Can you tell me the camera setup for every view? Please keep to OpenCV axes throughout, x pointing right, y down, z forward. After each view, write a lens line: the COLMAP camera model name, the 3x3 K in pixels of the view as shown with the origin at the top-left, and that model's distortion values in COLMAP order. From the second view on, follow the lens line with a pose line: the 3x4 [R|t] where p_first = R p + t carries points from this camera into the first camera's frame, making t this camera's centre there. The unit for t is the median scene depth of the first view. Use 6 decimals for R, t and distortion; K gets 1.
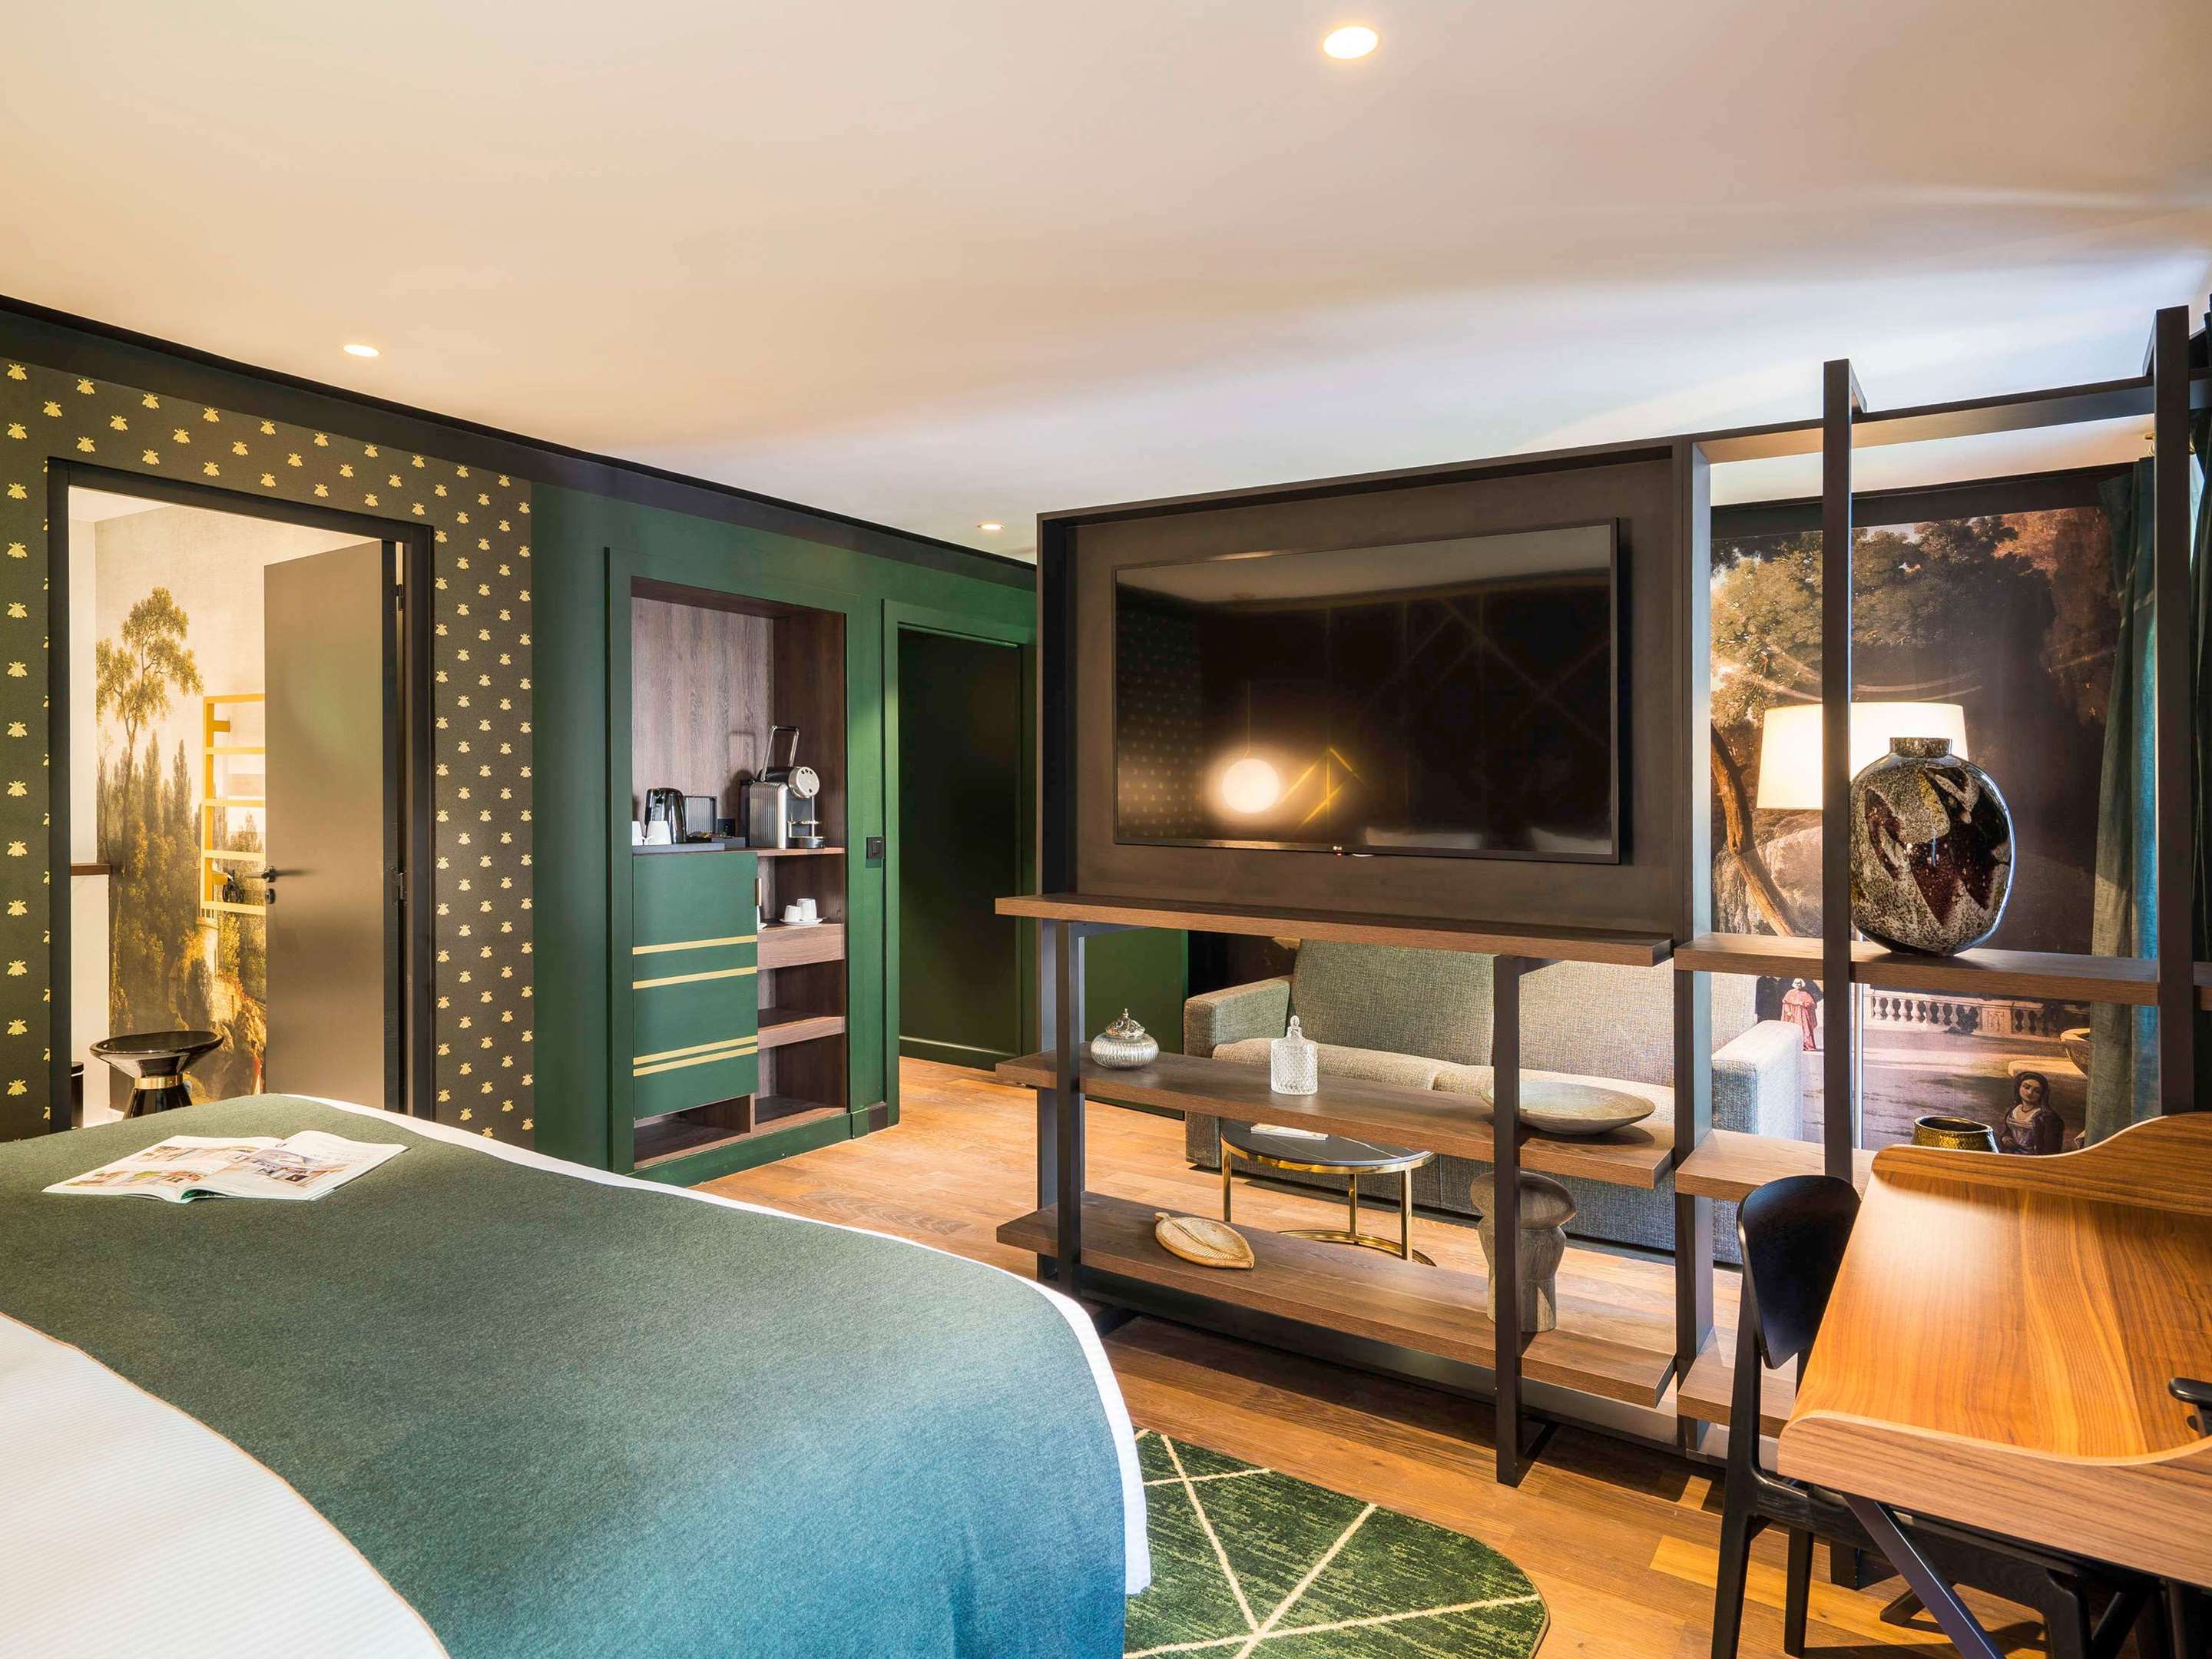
lens RADIAL K [[1336.5, 0, 1110.2], [0, 1336.5, 825.6], [0, 0, 1]] dist [0.002417, -0.000075]
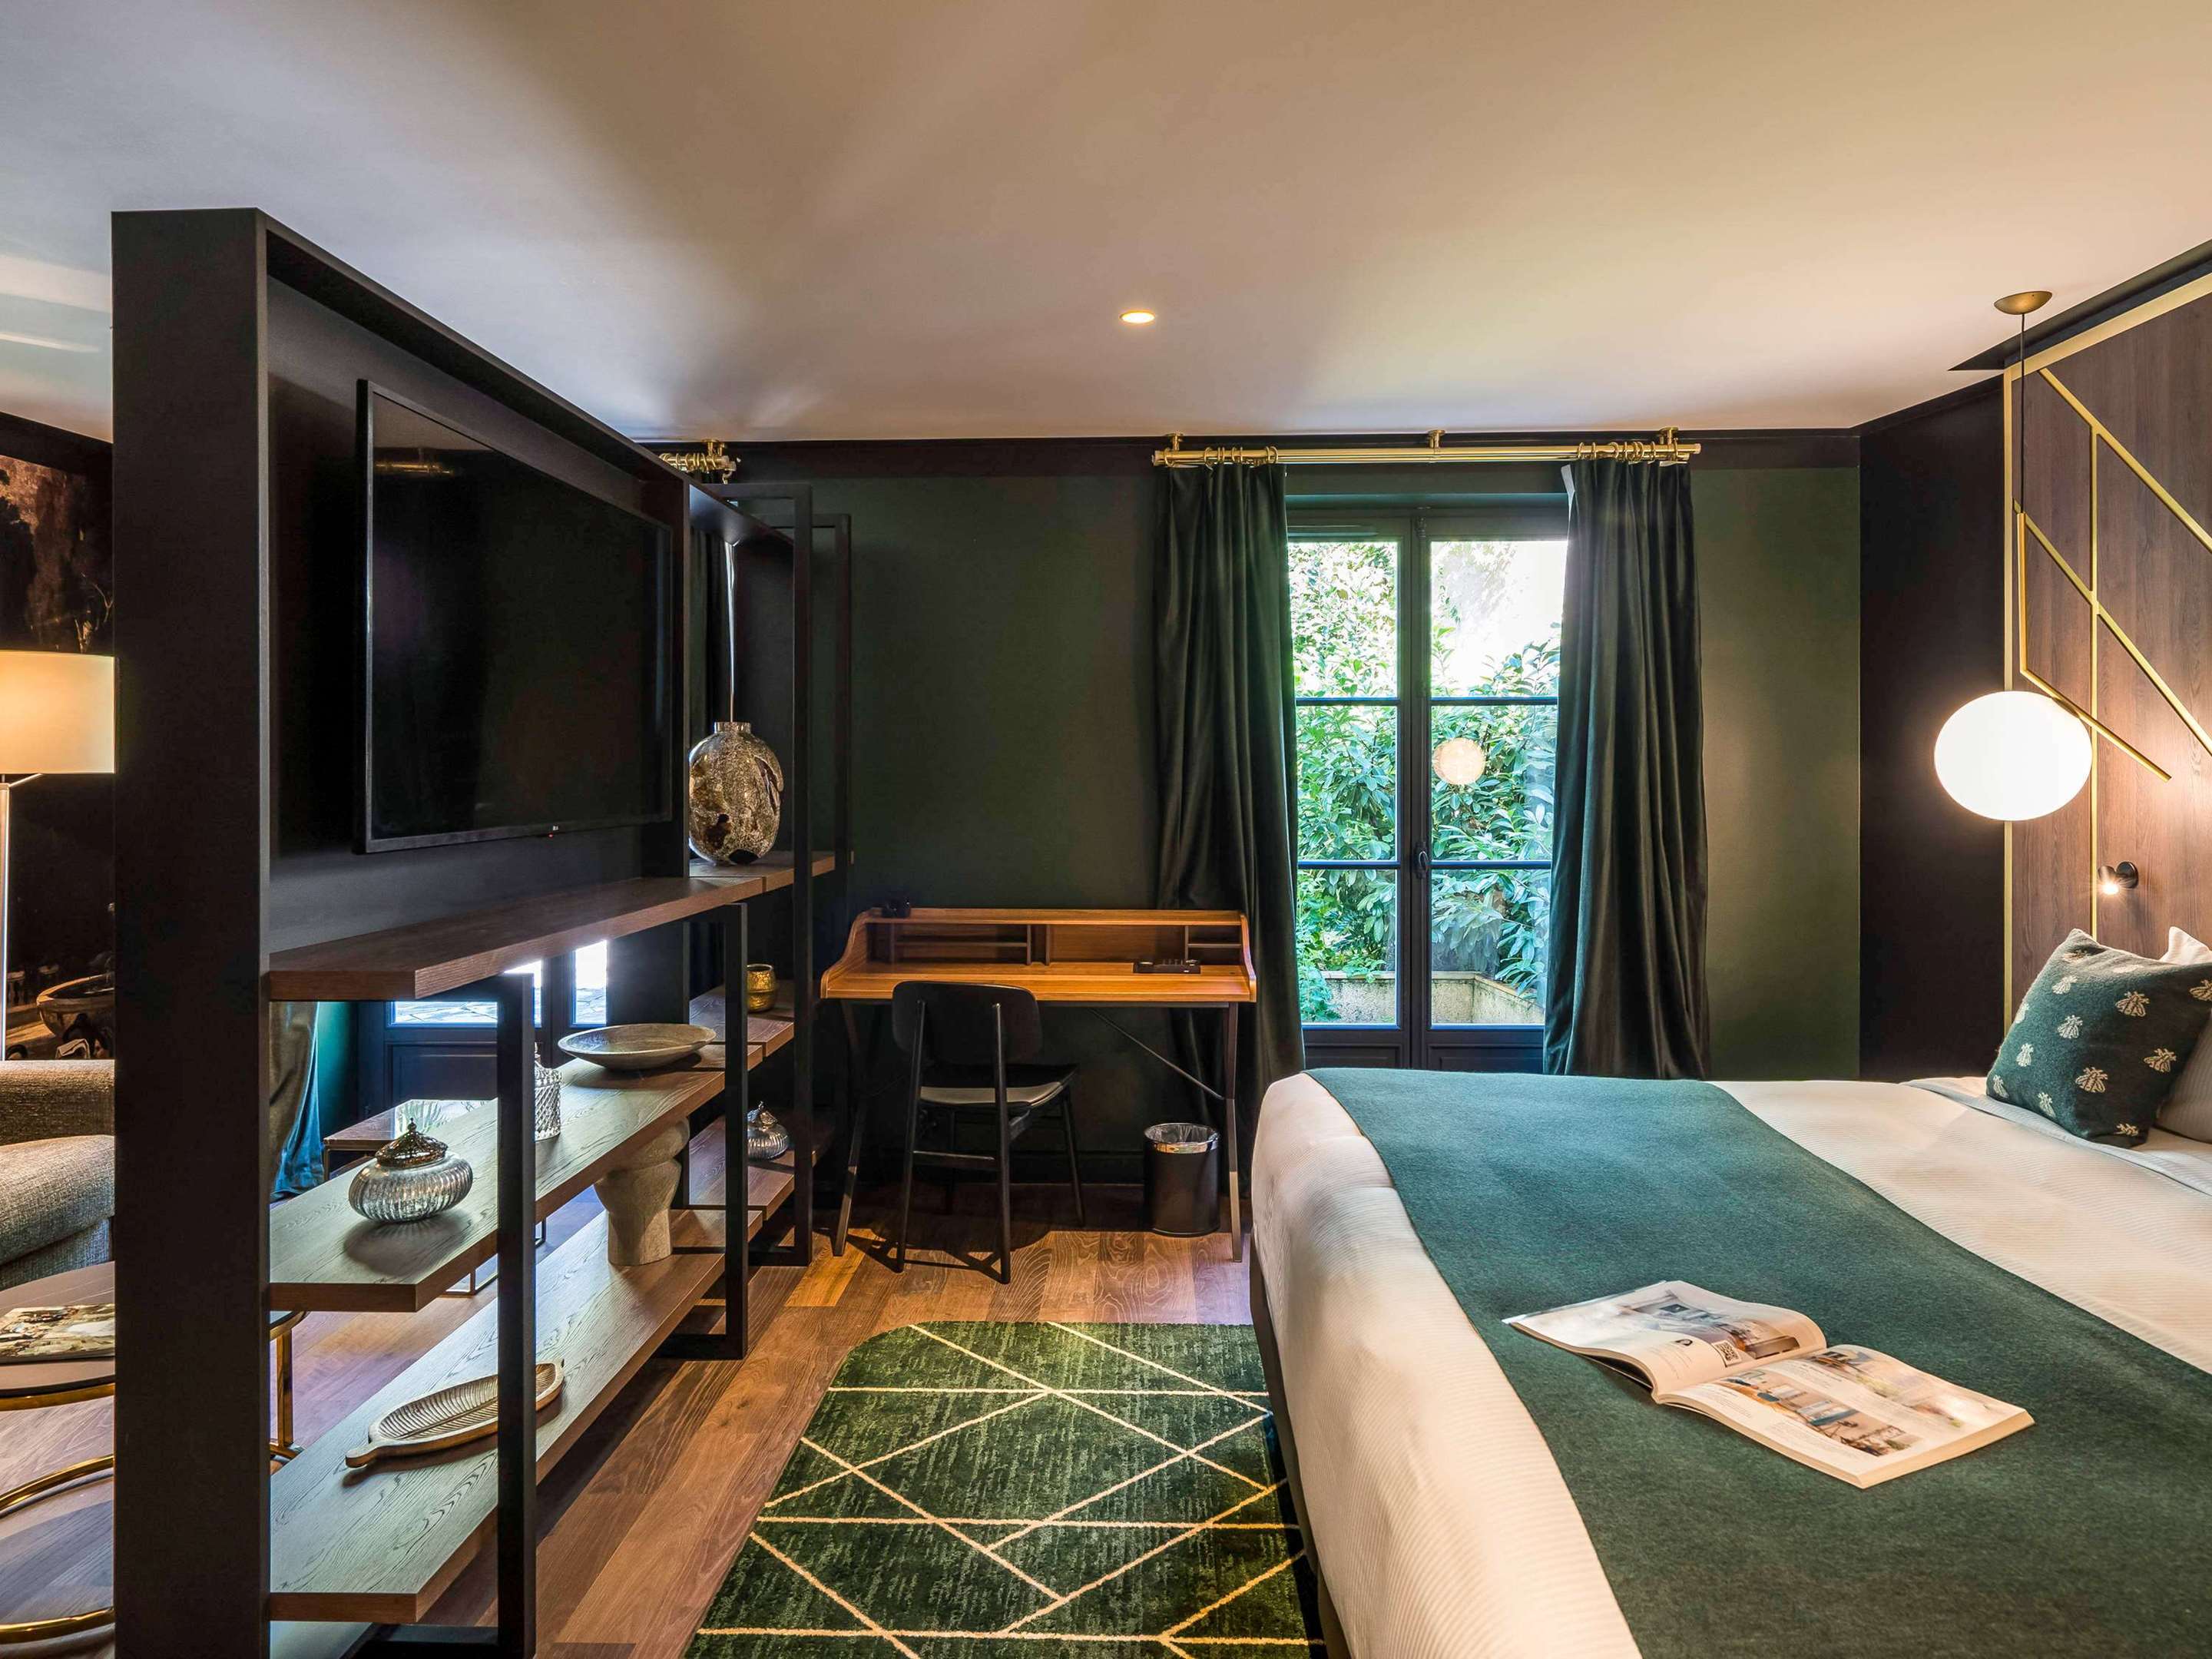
lens RADIAL K [[1336.5, 0, 1112.1], [0, 1336.5, 816.7], [0, 0, 1]] dist [0.002417, -0.000075]
pose [[-0.516358, -0.045884, 0.855143, -0.937990], [0.005977, 0.998346, 0.057177, -0.051422], [-0.856352, 0.034634, -0.515229, 1.438726]]
